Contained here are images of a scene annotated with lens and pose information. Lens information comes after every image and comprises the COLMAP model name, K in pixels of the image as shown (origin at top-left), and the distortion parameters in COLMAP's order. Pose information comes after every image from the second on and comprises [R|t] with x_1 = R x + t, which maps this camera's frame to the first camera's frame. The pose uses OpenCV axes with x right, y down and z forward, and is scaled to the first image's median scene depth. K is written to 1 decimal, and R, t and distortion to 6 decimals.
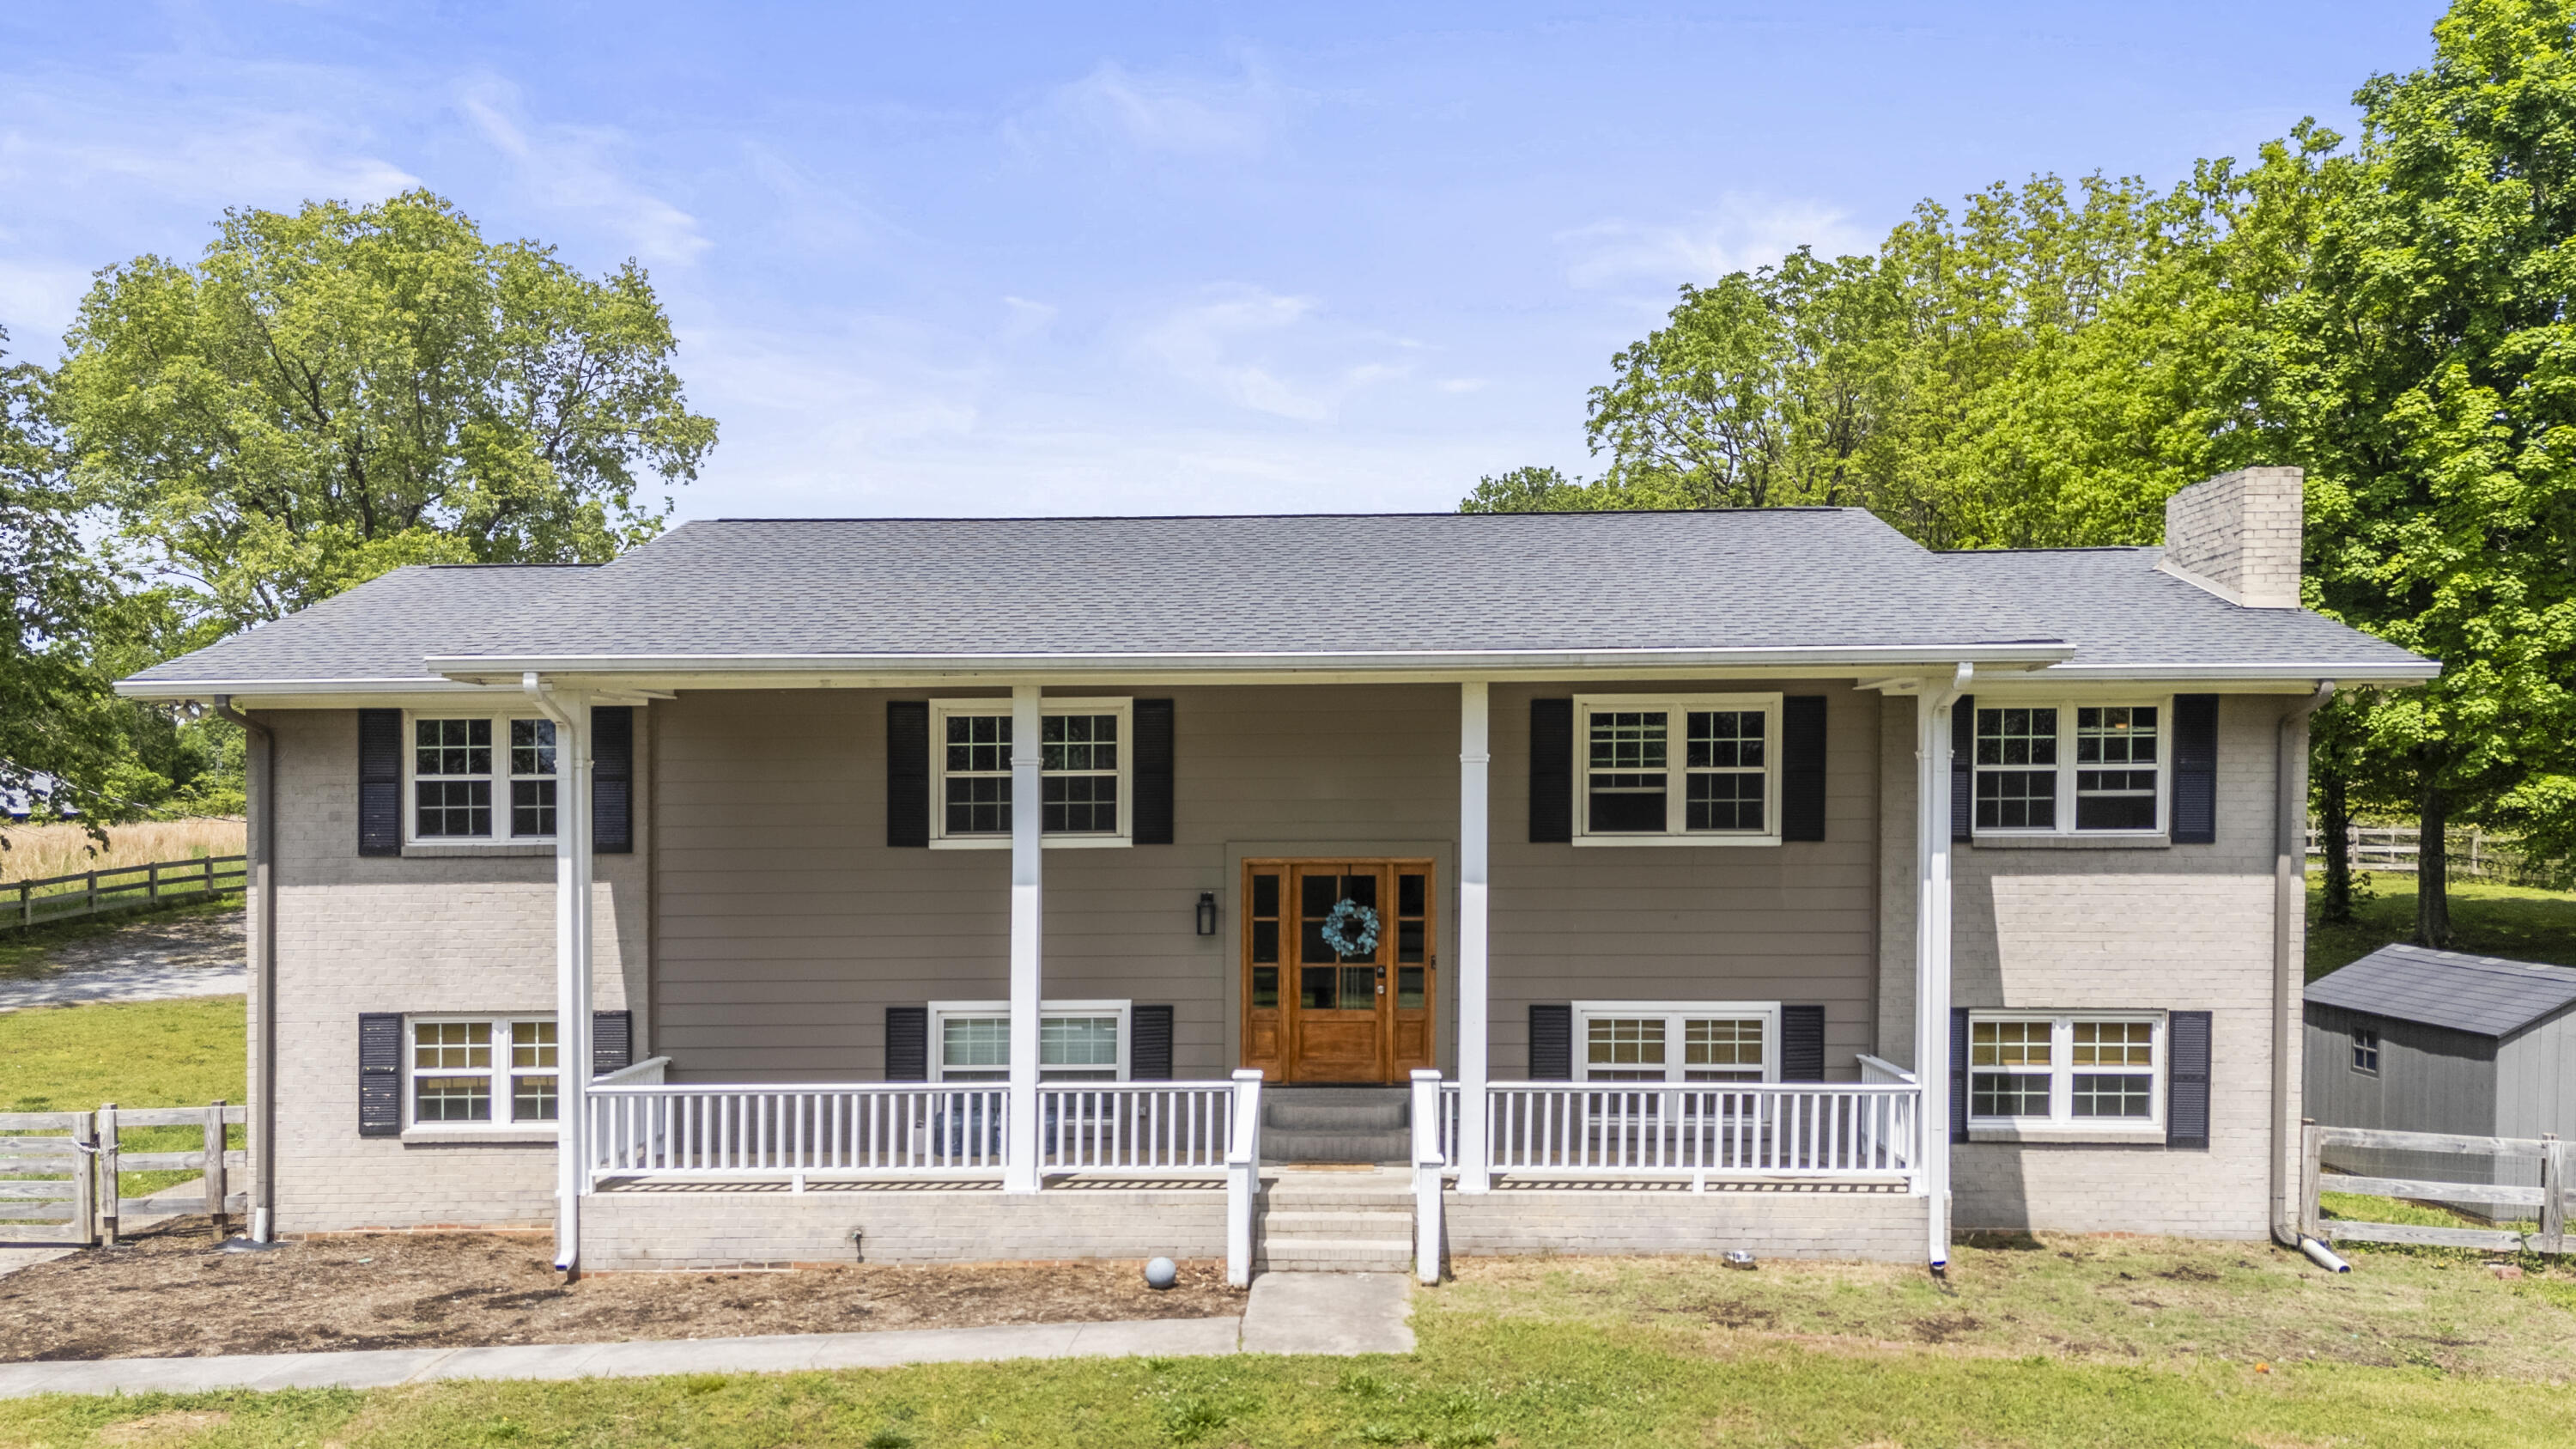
lens RADIAL K [[2111.4, 0, 1290.4], [0, 2111.4, 851.0], [0, 0, 1]] dist [0.042922, -0.001761]
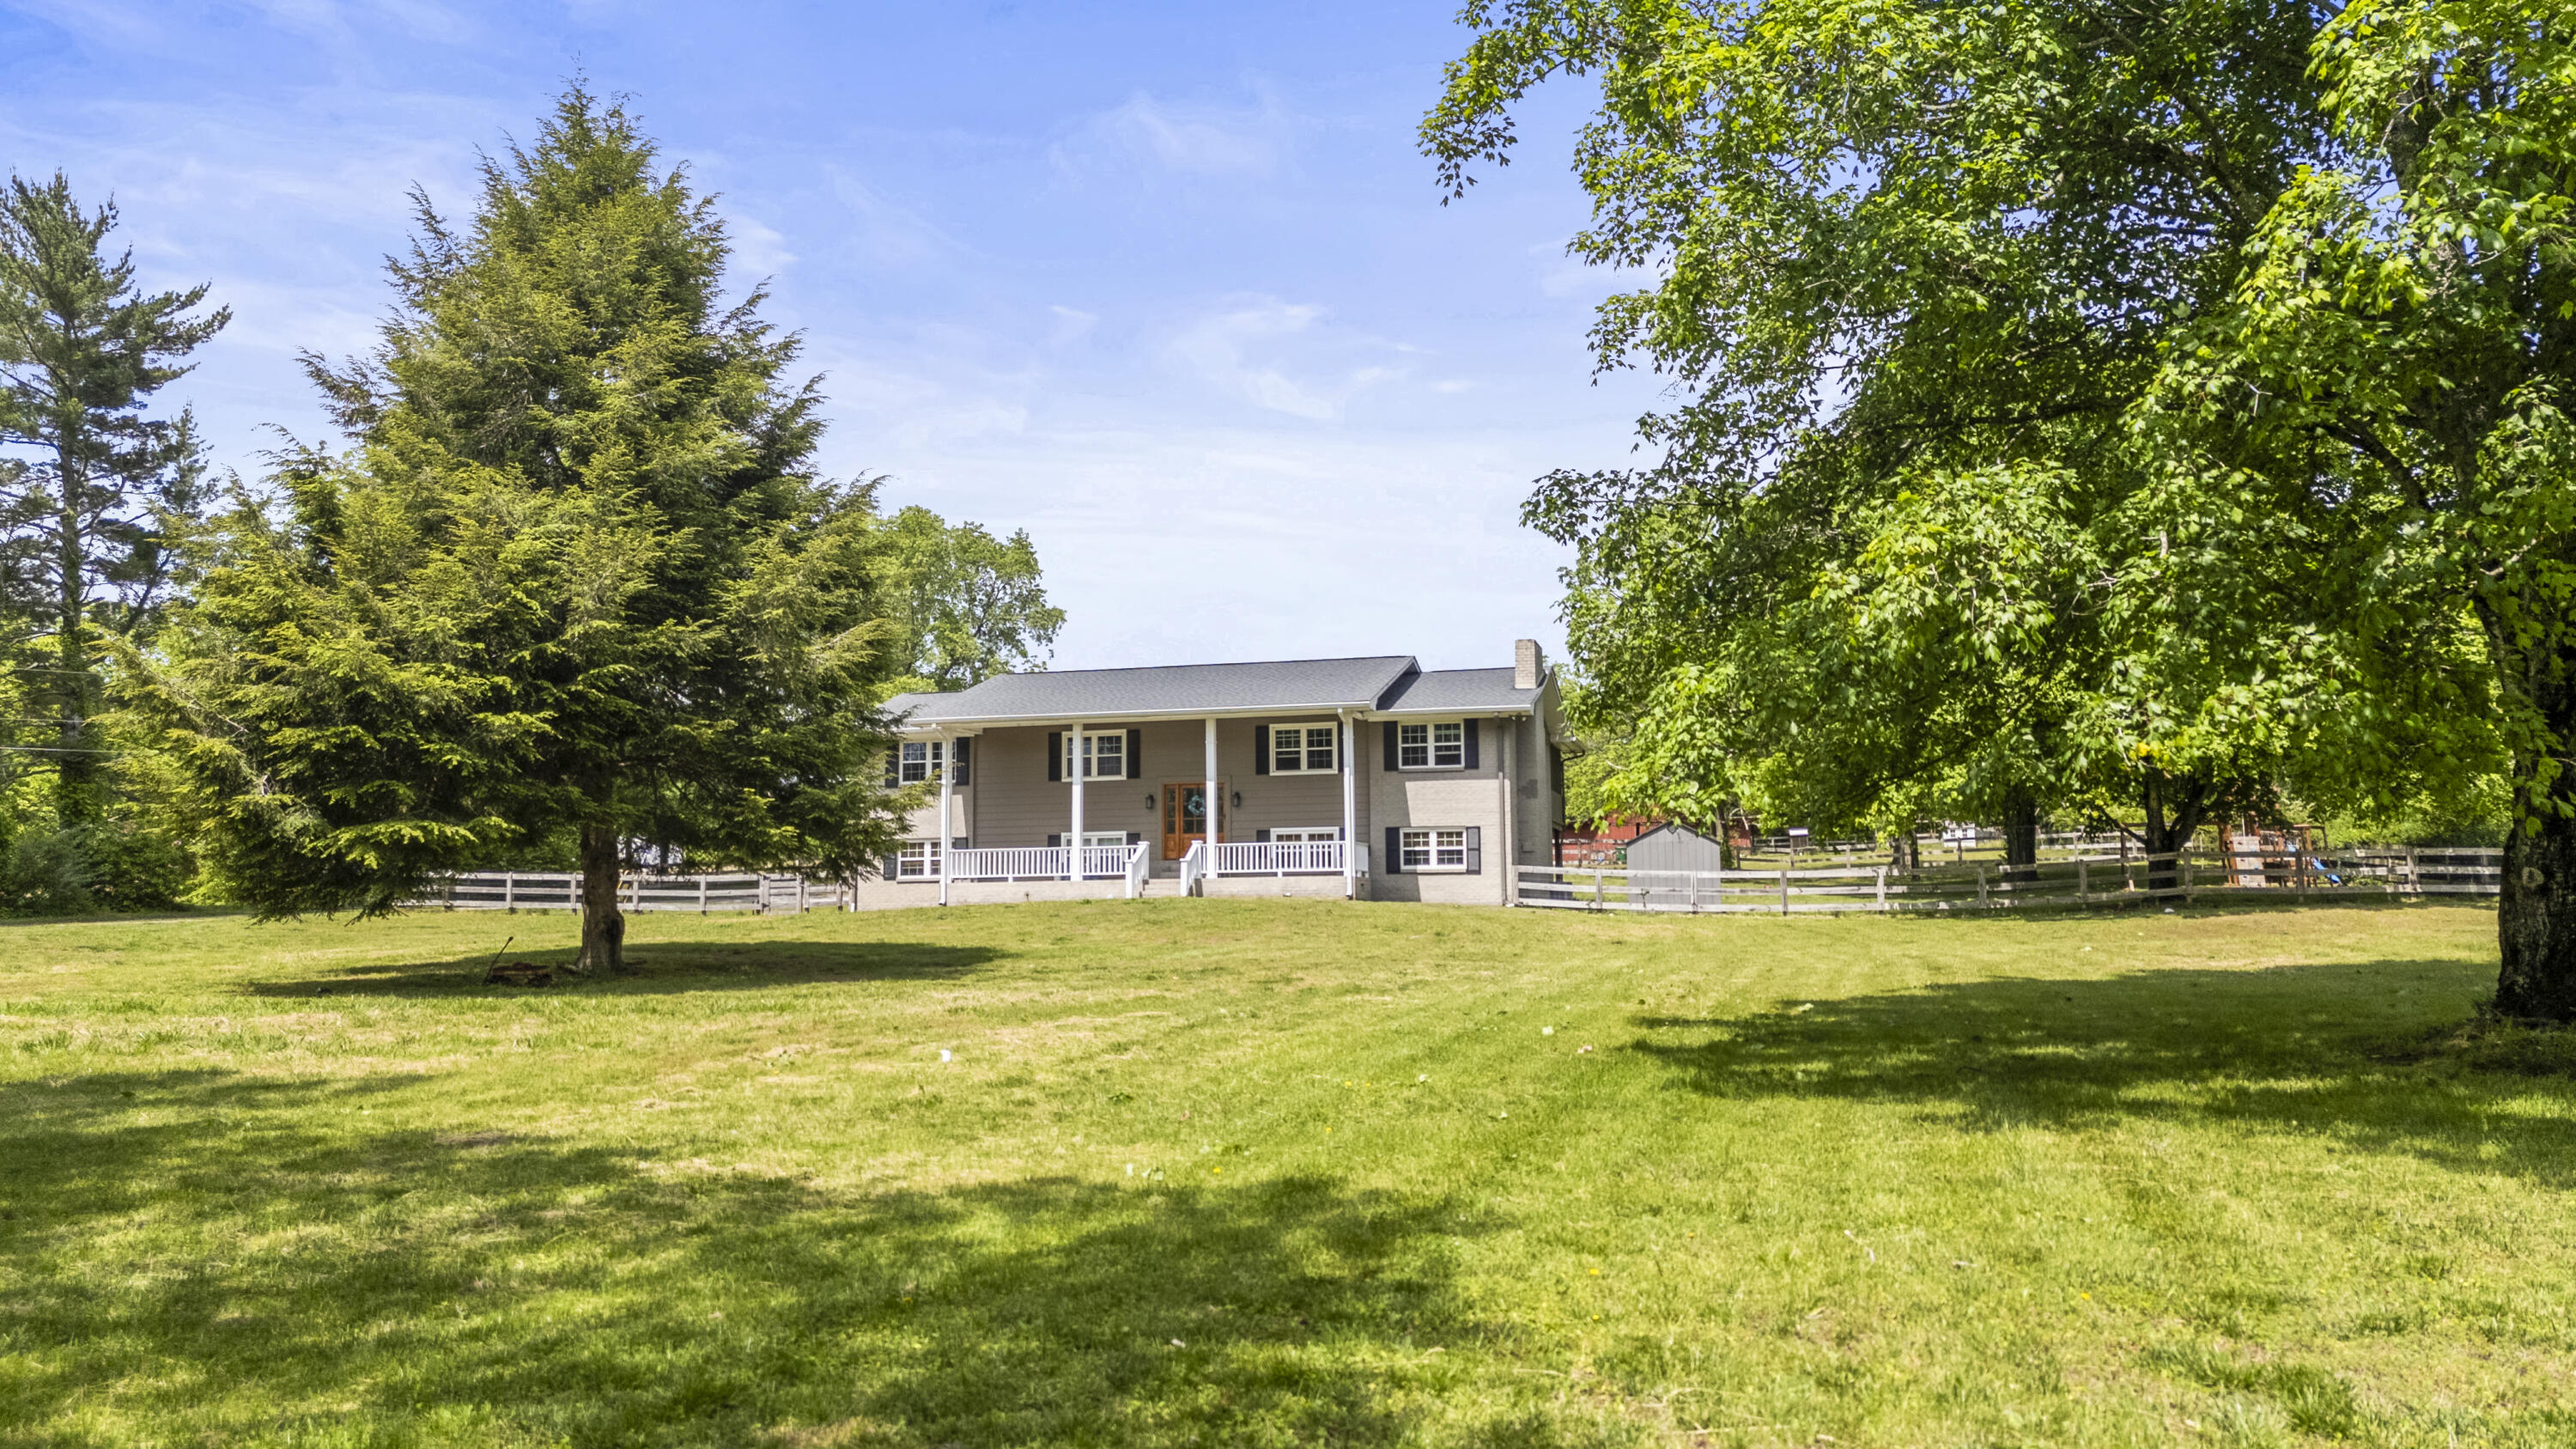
lens RADIAL K [[1897.0, 0, 1288.6], [0, 1897.0, 768.3], [0, 0, 1]] dist [0.004561, 0.000693]
pose [[0.980351, -0.022837, -0.195935, 0.678847], [0.006068, 0.996297, -0.085762, 0.214775], [0.197168, 0.082888, 0.976859, -1.579785]]
